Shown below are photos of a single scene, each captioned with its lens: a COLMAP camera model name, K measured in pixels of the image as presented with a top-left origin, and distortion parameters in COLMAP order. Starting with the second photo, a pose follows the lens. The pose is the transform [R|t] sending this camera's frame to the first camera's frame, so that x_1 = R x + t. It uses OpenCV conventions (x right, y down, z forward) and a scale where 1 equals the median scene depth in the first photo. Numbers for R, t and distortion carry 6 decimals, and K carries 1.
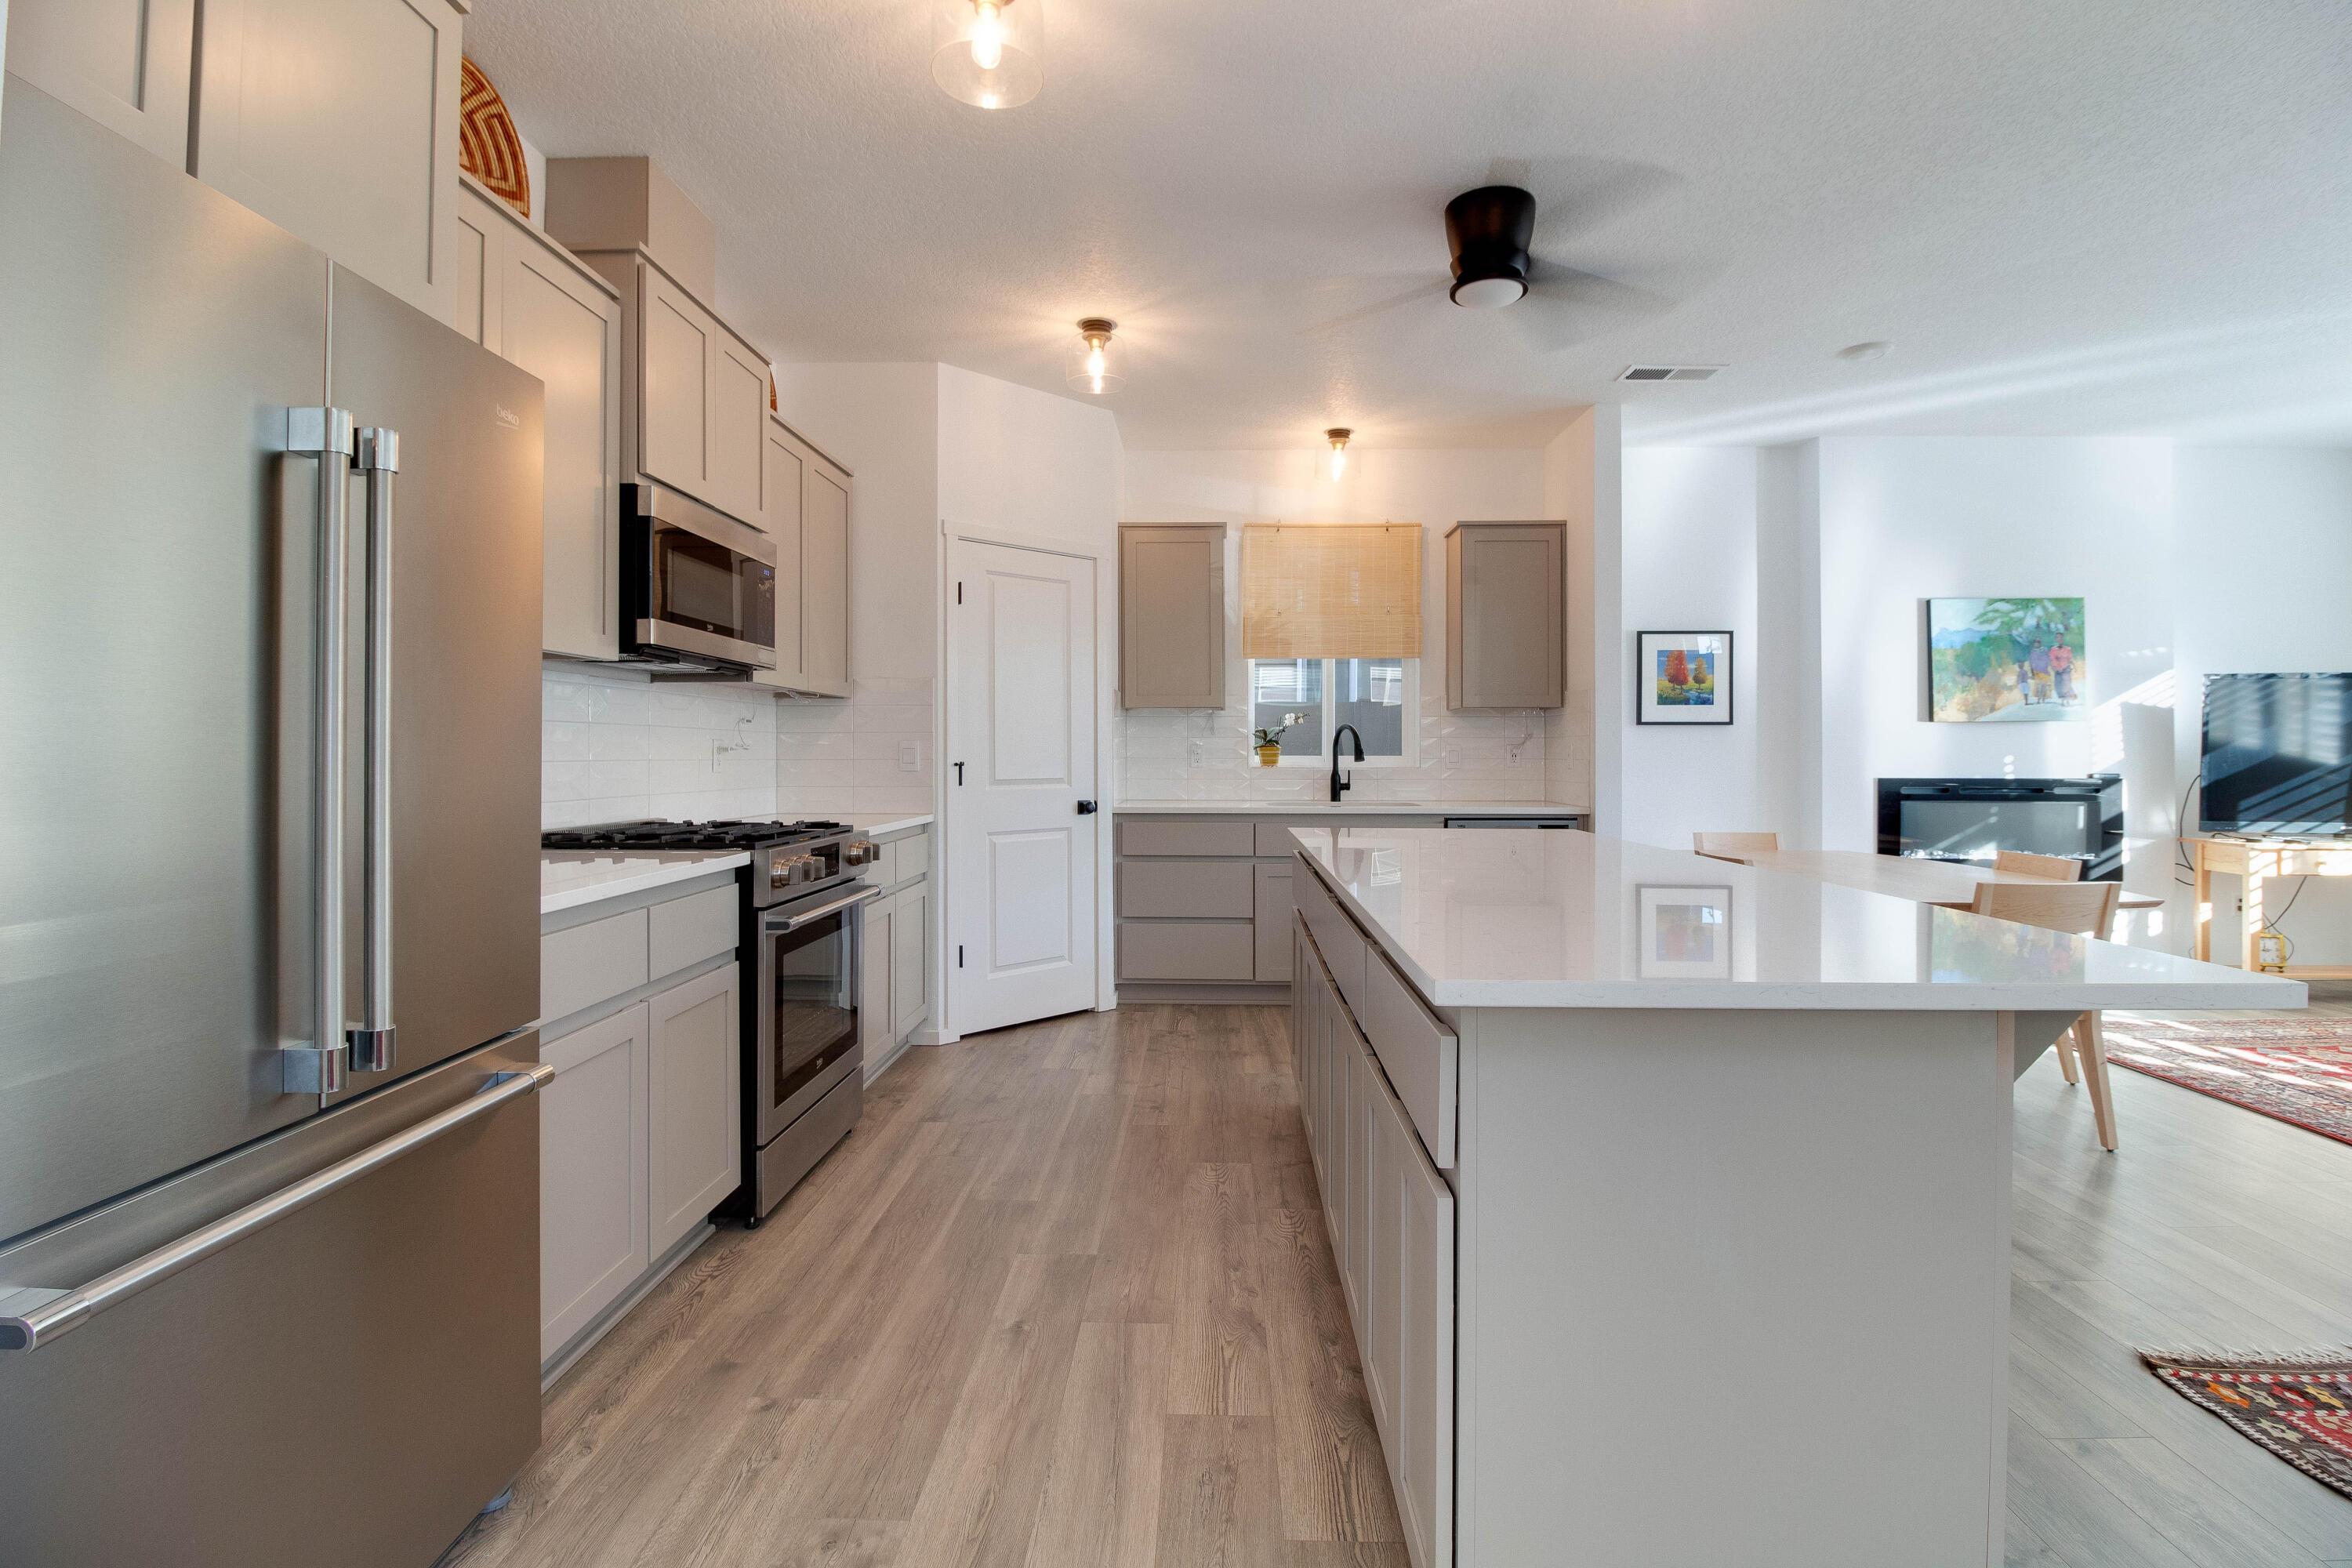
lens RADIAL K [[1090.8, 0, 1208.6], [0, 1090.8, 747.4], [0, 0, 1]] dist [0.008530, -0.018607]
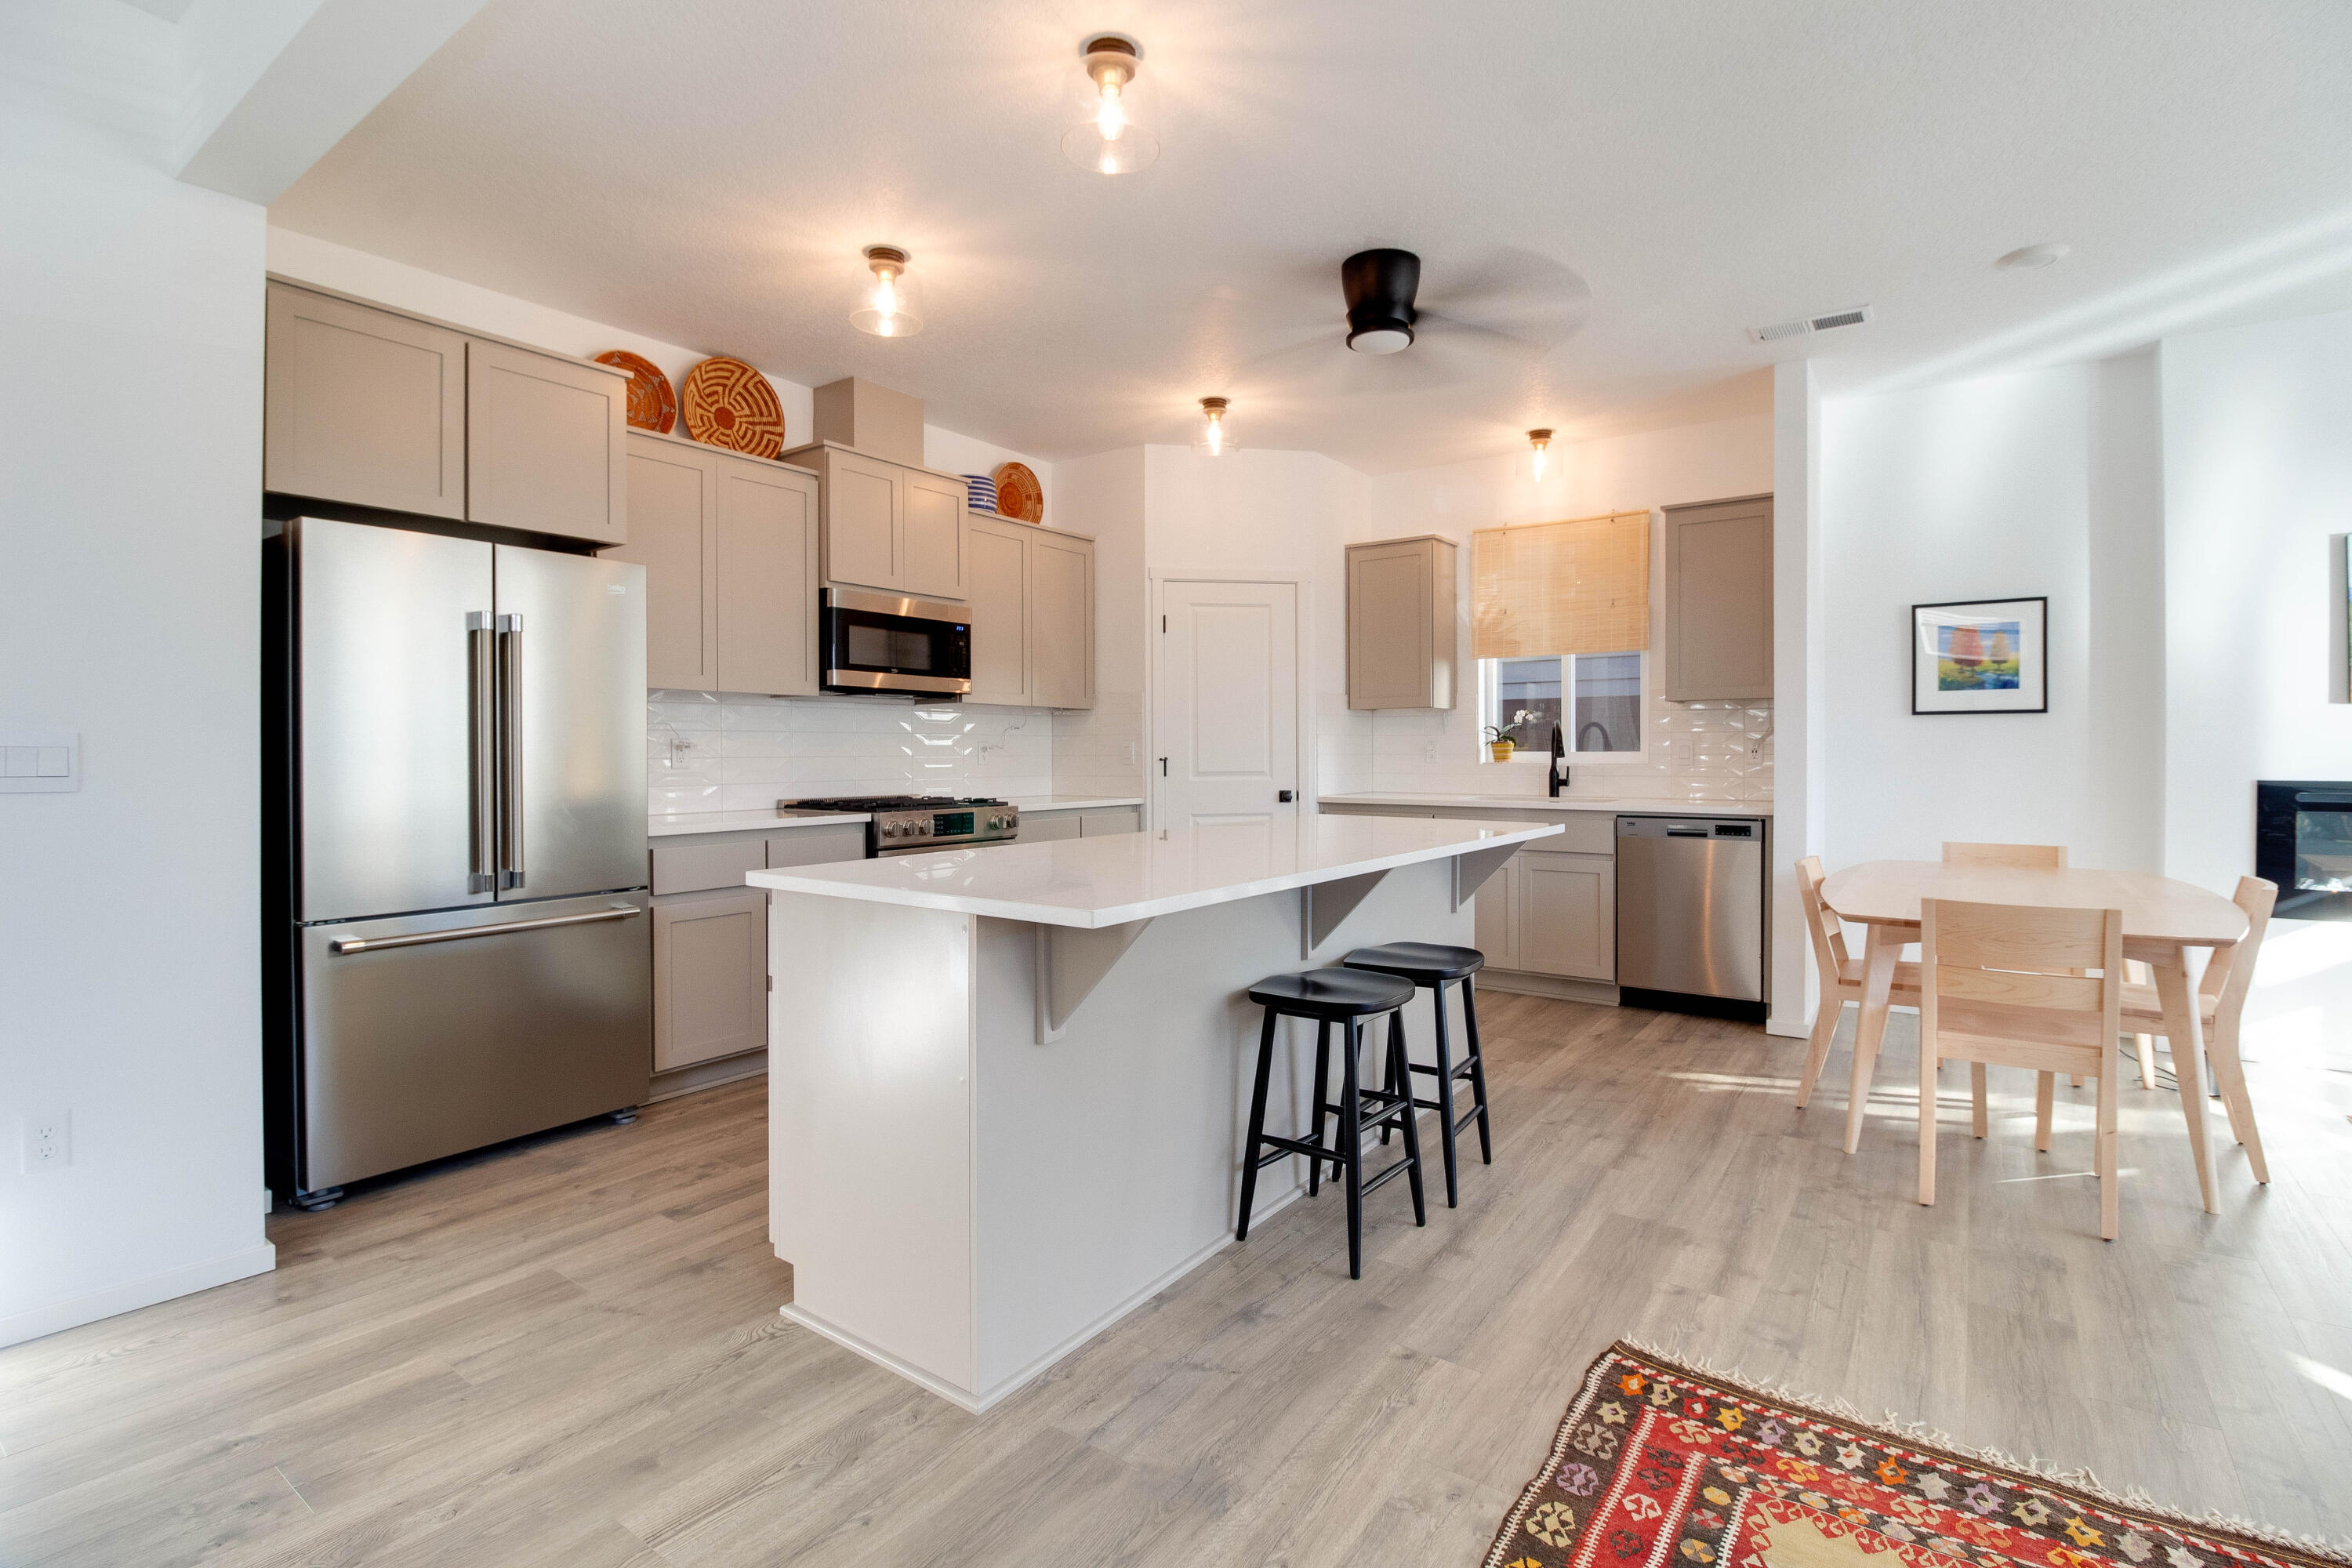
lens RADIAL K [[1101.4, 0, 1202.2], [0, 1101.4, 763.5], [0, 0, 1]] dist [-0.001989, -0.015380]
pose [[0.827772, 0.004702, -0.561045, 0.433988], [0.006342, 0.999823, 0.017737, -0.001539], [0.561029, -0.018240, 0.827595, -0.028488]]
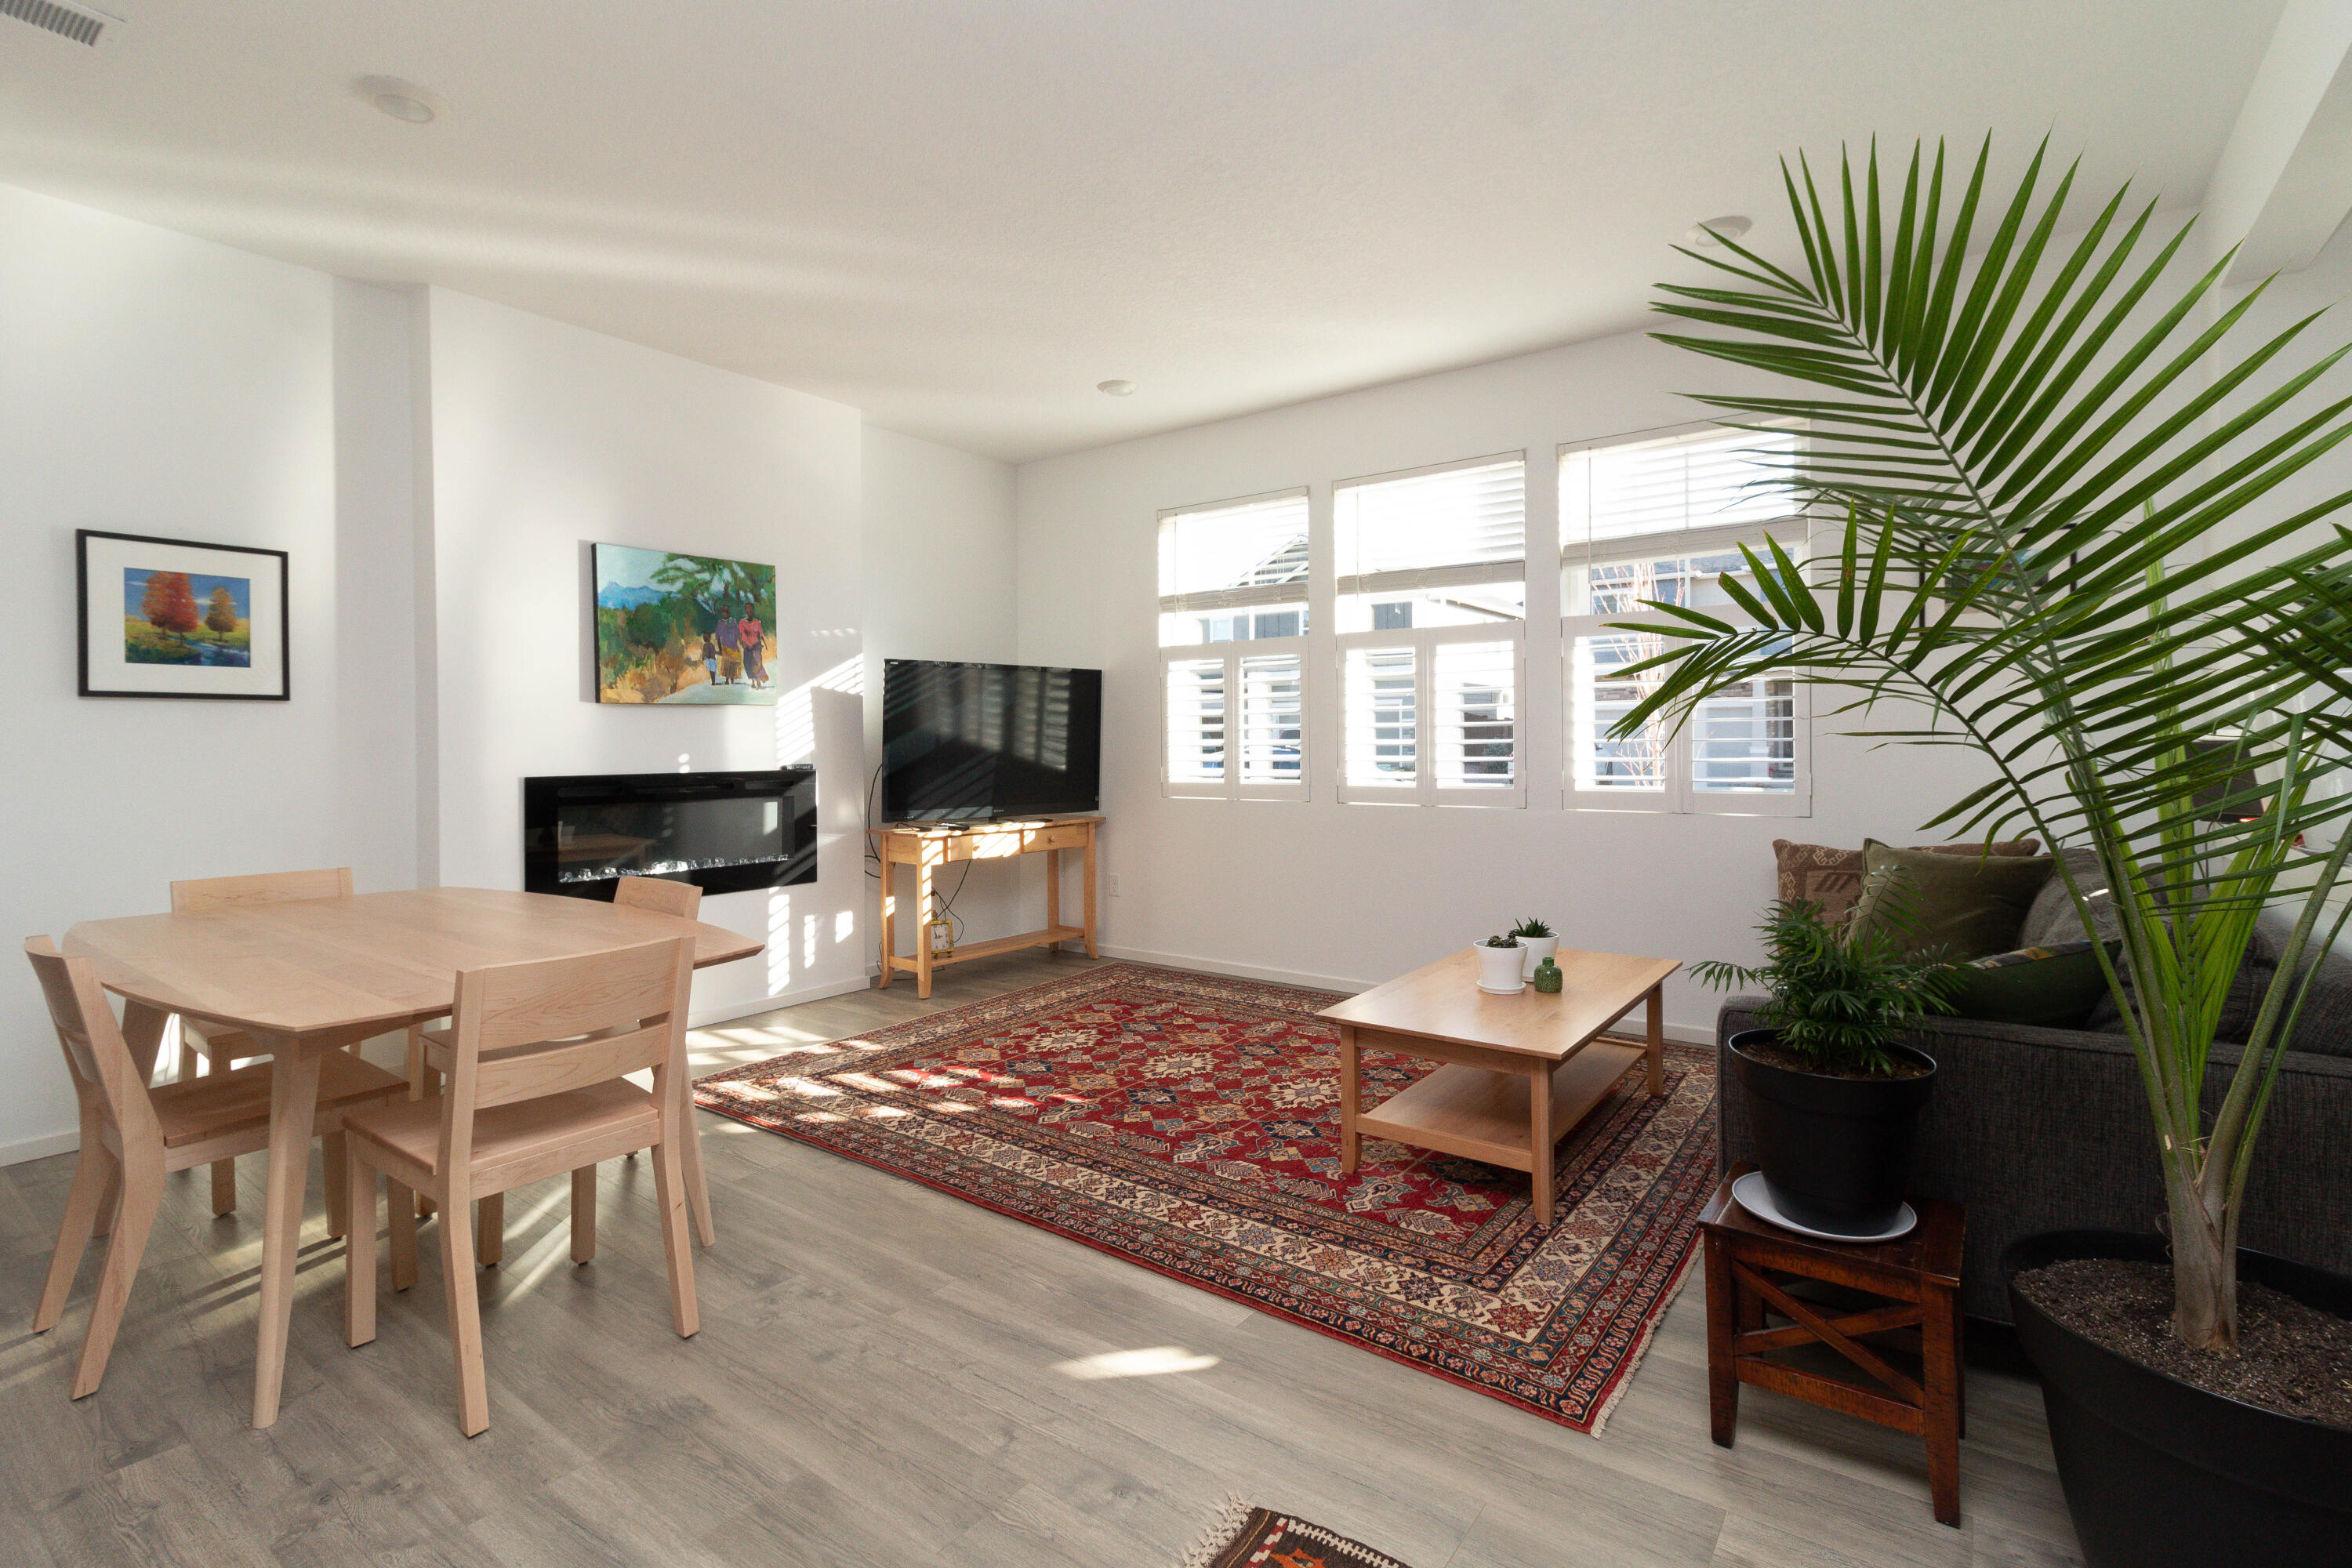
lens RADIAL K [[1083.8, 0, 1190.0], [0, 1083.8, 750.4], [0, 0, 1]] dist [-0.002987, -0.000180]
pose [[0.576423, -0.011706, 0.817068, 0.279662], [0.001488, 0.999911, 0.013276, 0.000897], [-0.817150, -0.006436, 0.576389, 0.217852]]
